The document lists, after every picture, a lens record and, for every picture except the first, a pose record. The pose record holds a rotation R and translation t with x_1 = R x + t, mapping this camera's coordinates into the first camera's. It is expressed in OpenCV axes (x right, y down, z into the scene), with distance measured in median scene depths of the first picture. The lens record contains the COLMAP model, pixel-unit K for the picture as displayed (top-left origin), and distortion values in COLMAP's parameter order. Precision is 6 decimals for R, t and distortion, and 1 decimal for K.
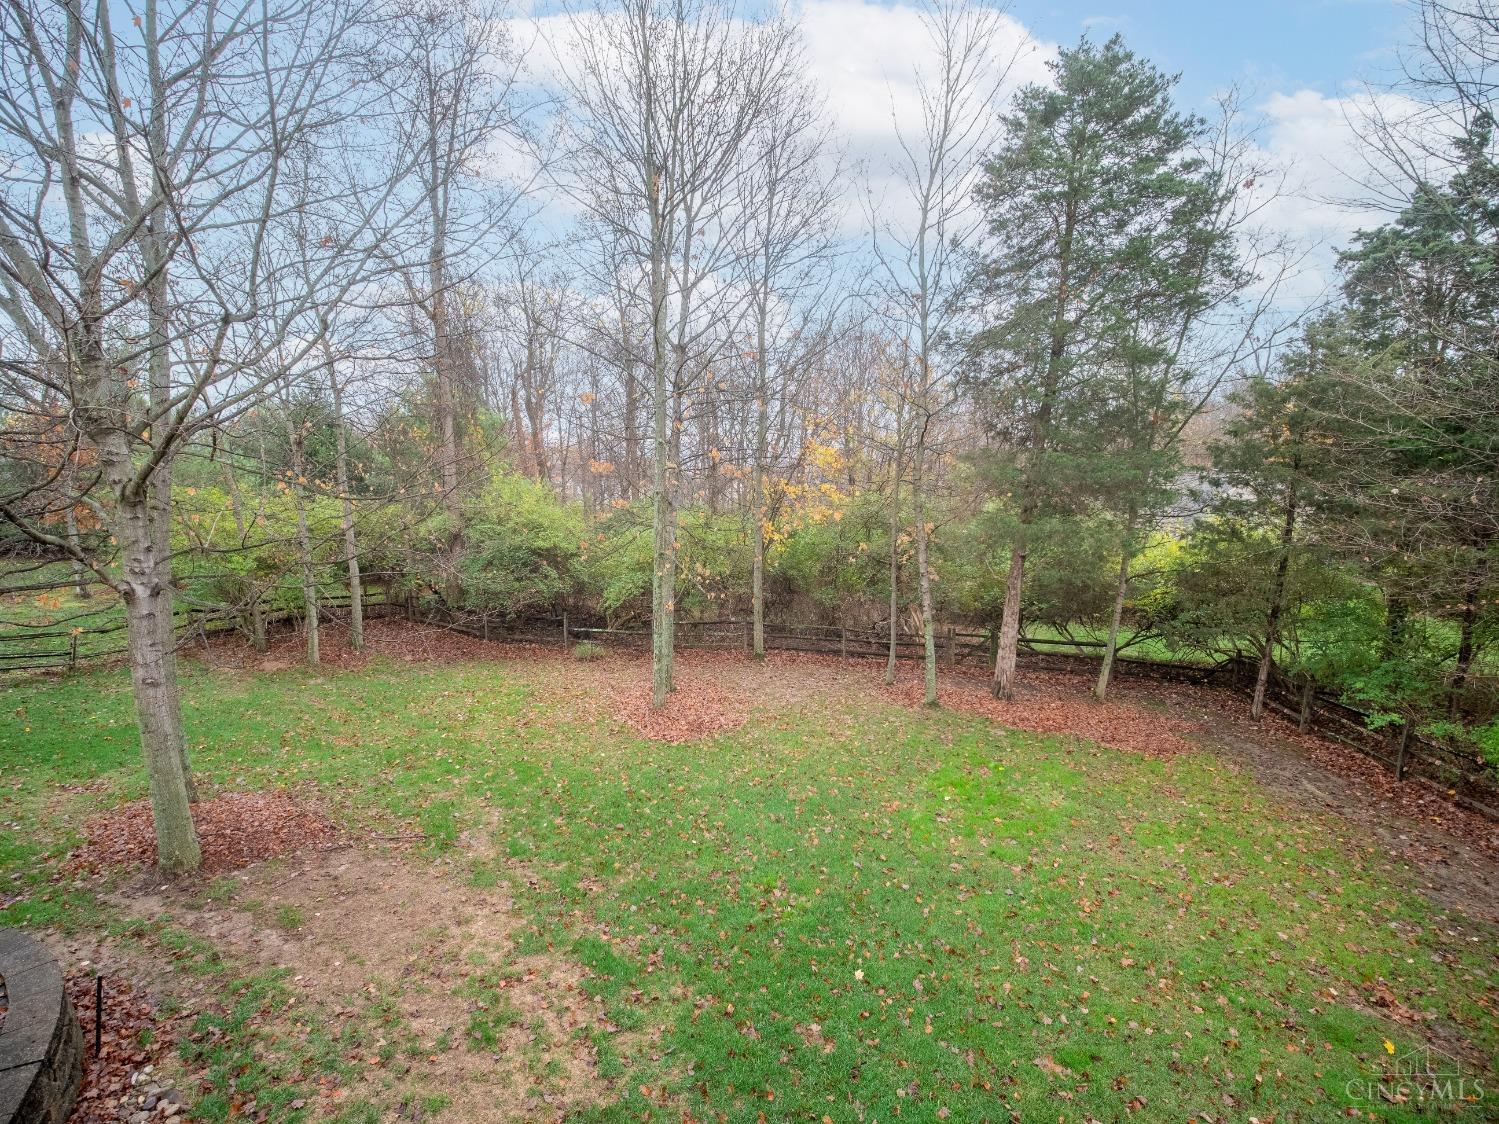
lens RADIAL K [[683.7, 0, 733.5], [0, 683.7, 563.6], [0, 0, 1]] dist [-0.002085, -0.007895]
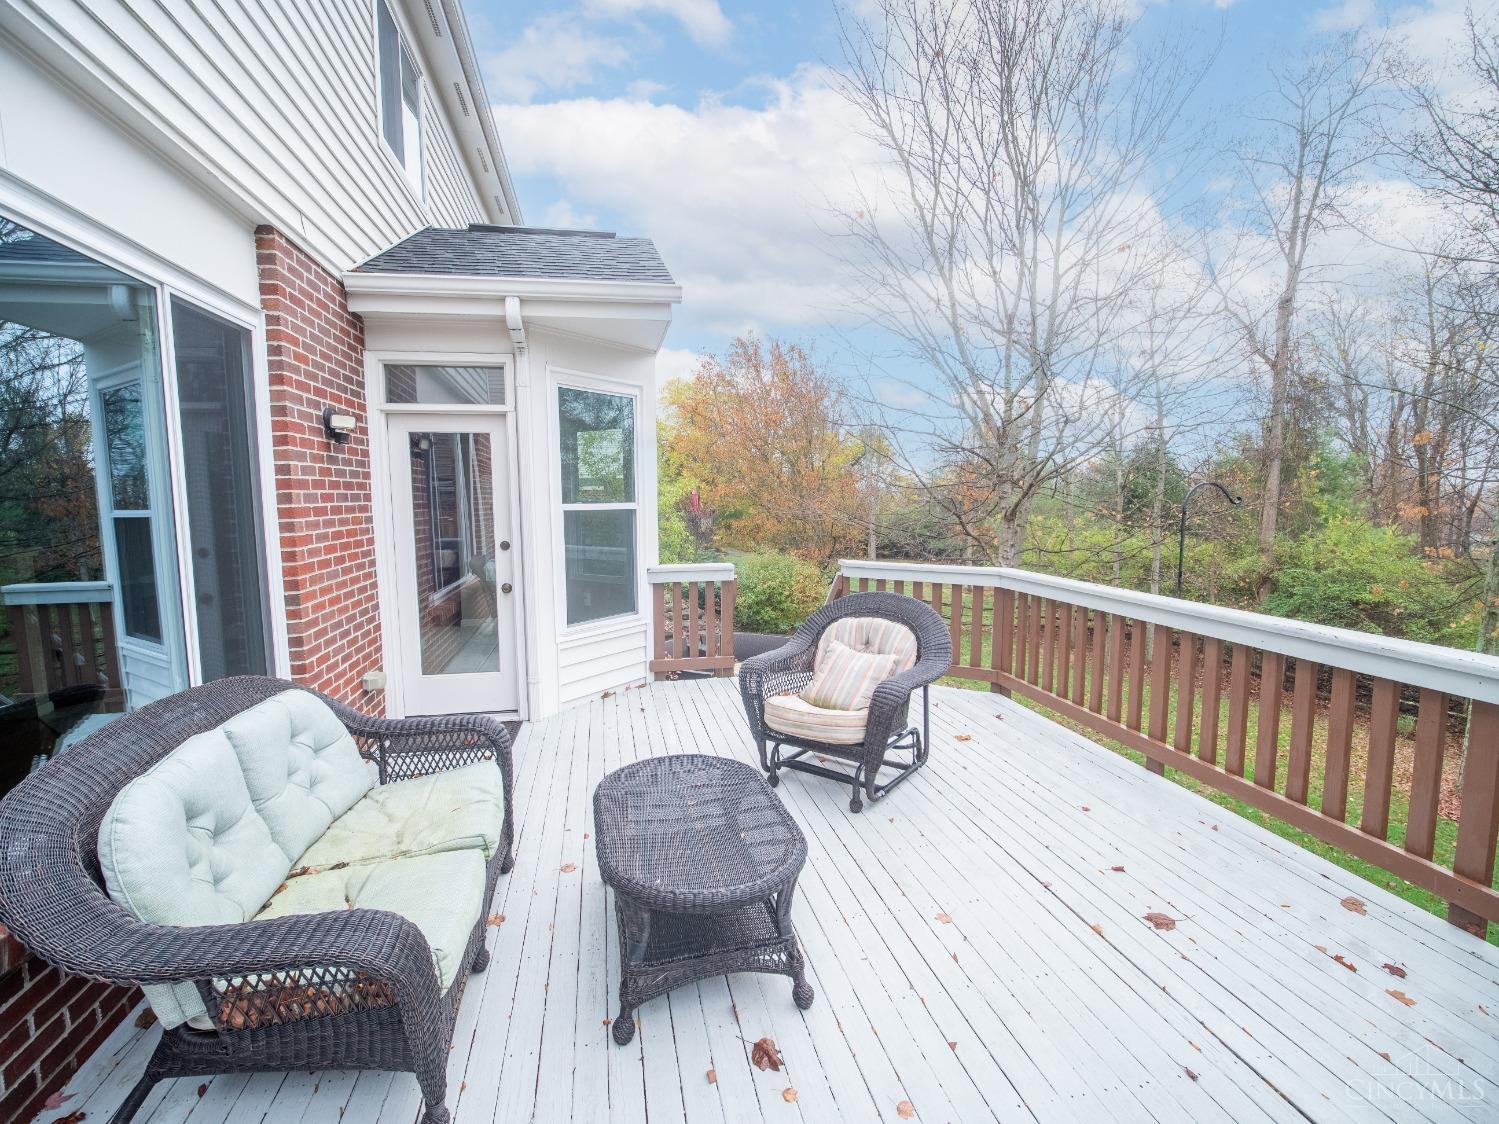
lens RADIAL K [[683.7, 0, 733.5], [0, 683.7, 563.6], [0, 0, 1]] dist [-0.002085, -0.007895]
pose [[0.451417, 0.094229, -0.887324, 0.157660], [-0.148440, 0.988483, 0.029454, 0.030729], [0.879880, 0.118419, 0.460205, -0.180519]]
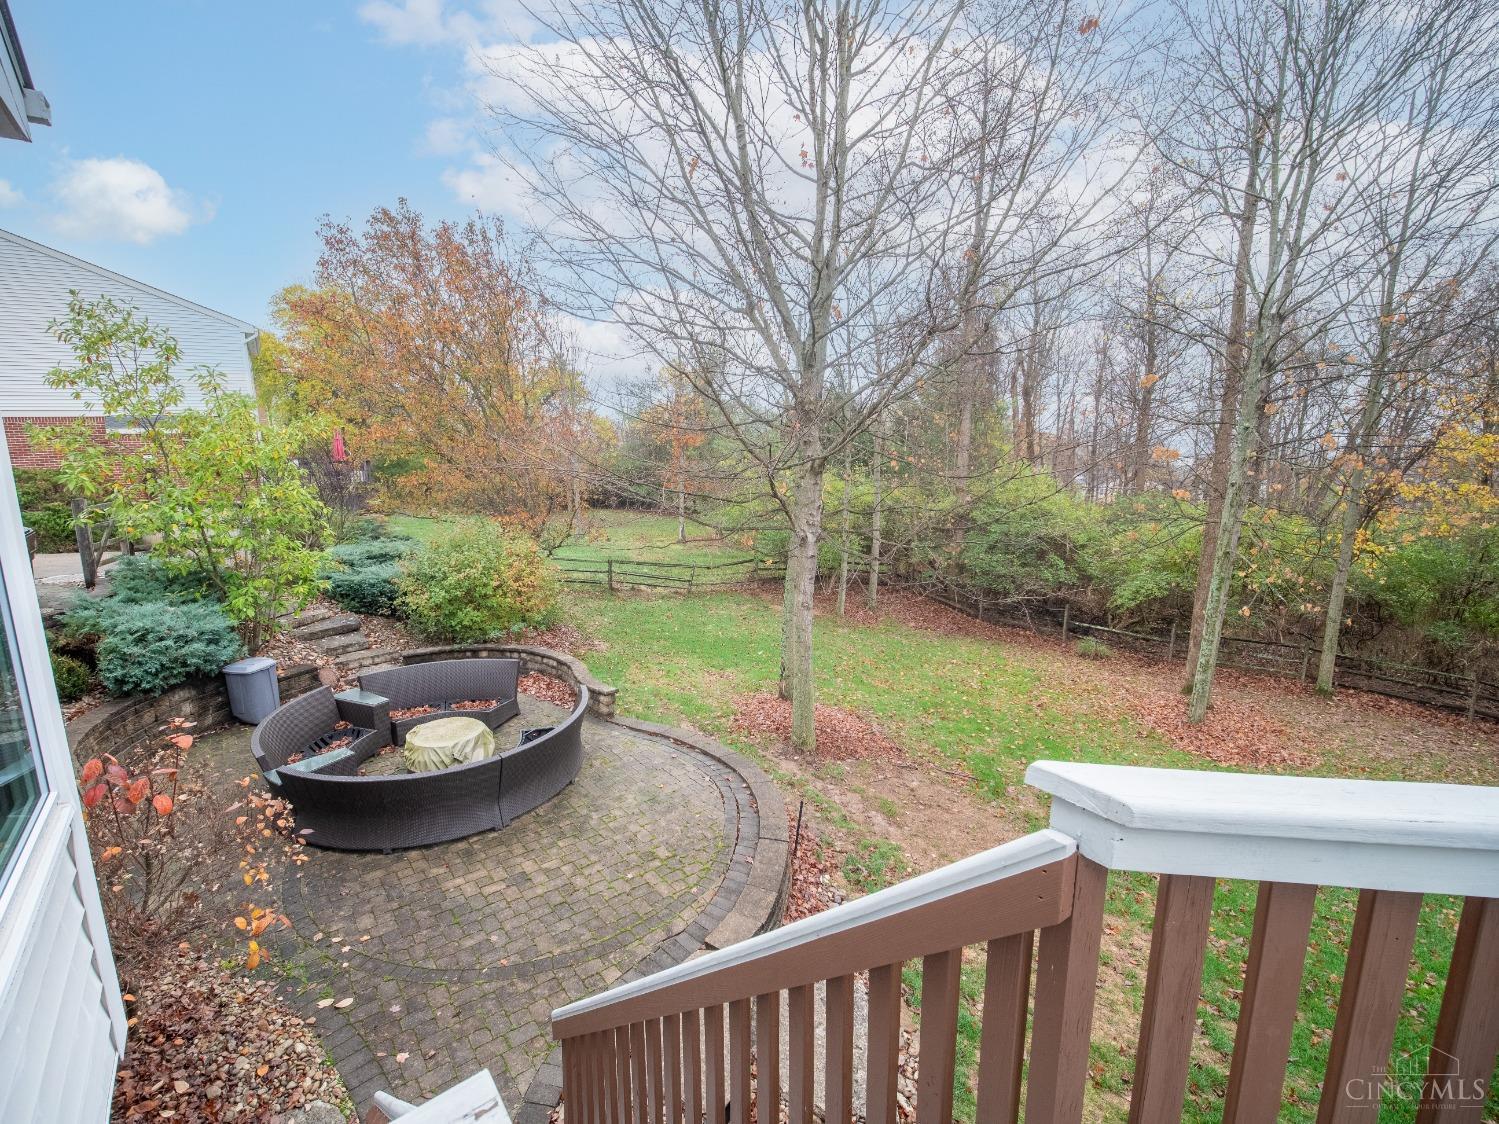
lens RADIAL K [[683.7, 0, 733.5], [0, 683.7, 563.6], [0, 0, 1]] dist [-0.002085, -0.007895]
pose [[0.798046, 0.111662, -0.592161, -0.067505], [-0.100144, 0.993592, 0.052397, 0.012696], [0.594217, 0.017486, 0.804114, -0.070822]]
